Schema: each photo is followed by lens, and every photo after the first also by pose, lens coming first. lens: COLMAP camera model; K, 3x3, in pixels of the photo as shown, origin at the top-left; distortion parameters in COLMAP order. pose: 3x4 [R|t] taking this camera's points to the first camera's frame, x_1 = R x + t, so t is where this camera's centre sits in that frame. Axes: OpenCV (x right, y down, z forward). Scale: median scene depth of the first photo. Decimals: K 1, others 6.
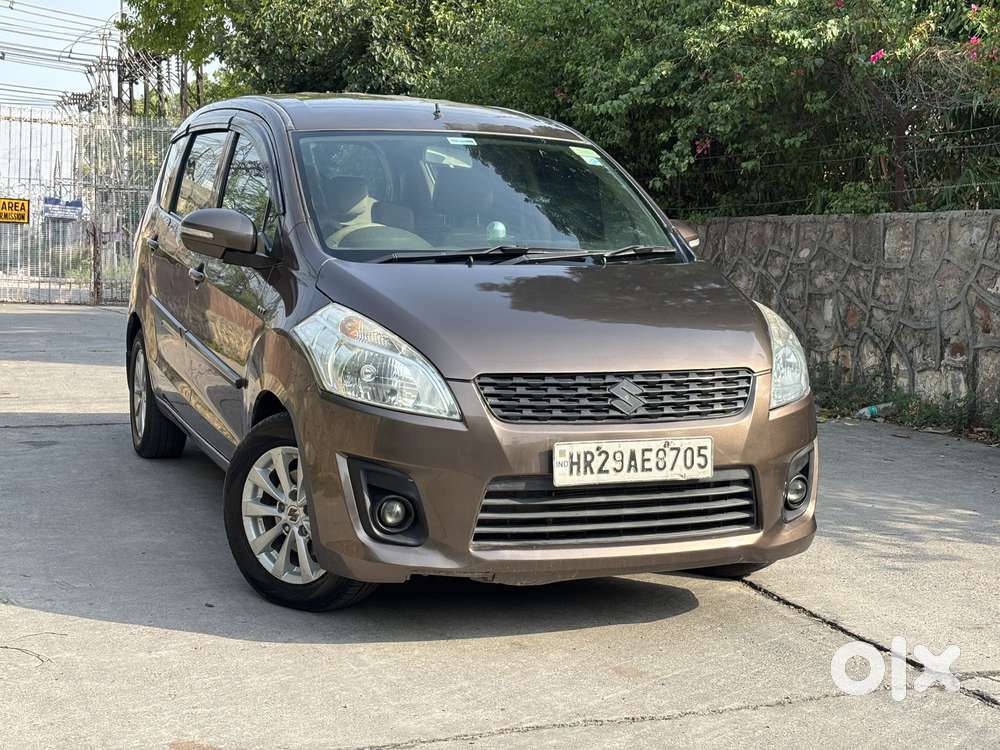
lens RADIAL K [[1531.6, 0, 561.5], [0, 1531.6, 449.4], [0, 0, 1]] dist [0.118466, -0.089493]
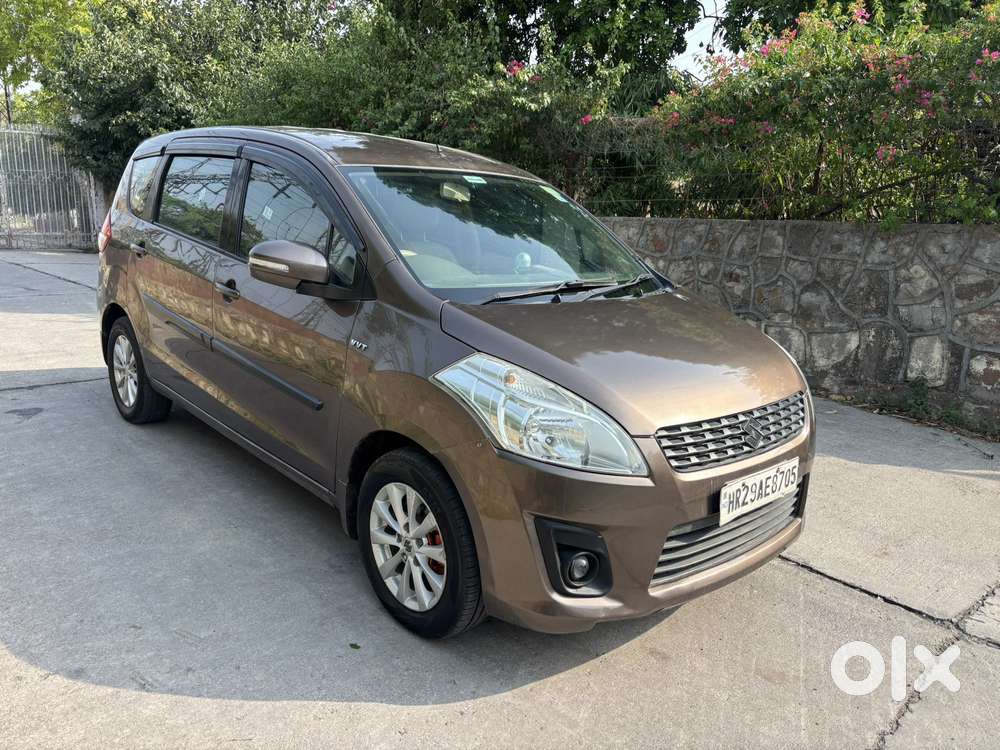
lens RADIAL K [[756.5, 0, 495.8], [0, 756.5, 388.6], [0, 0, 1]] dist [0.072799, -0.081590]
pose [[0.942760, -0.055605, 0.328802, -0.313931], [0.021028, 0.993950, 0.107798, -0.129422], [-0.332807, -0.094714, 0.938226, 0.539119]]
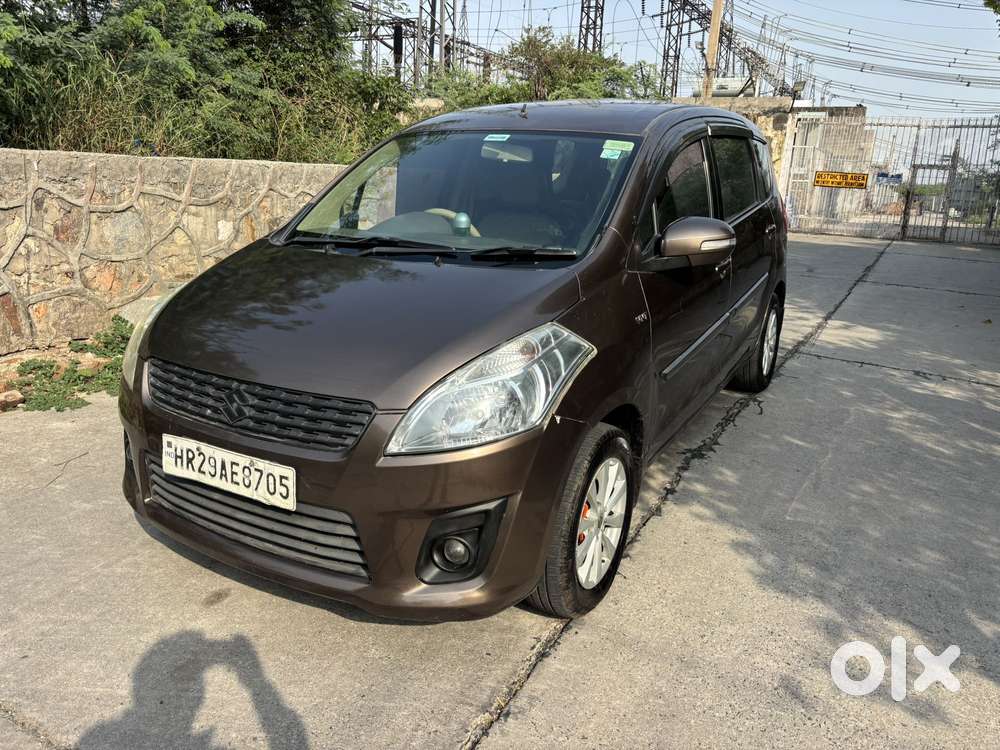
lens RADIAL K [[774.8, 0, 500.0], [0, 774.8, 375.0], [0, 0, 1]] dist [0.014852, -0.005452]
pose [[0.606291, 0.208034, -0.767550, 0.519745], [-0.130166, 0.978120, 0.162287, -0.154993], [0.784517, 0.001515, 0.620105, 0.819858]]
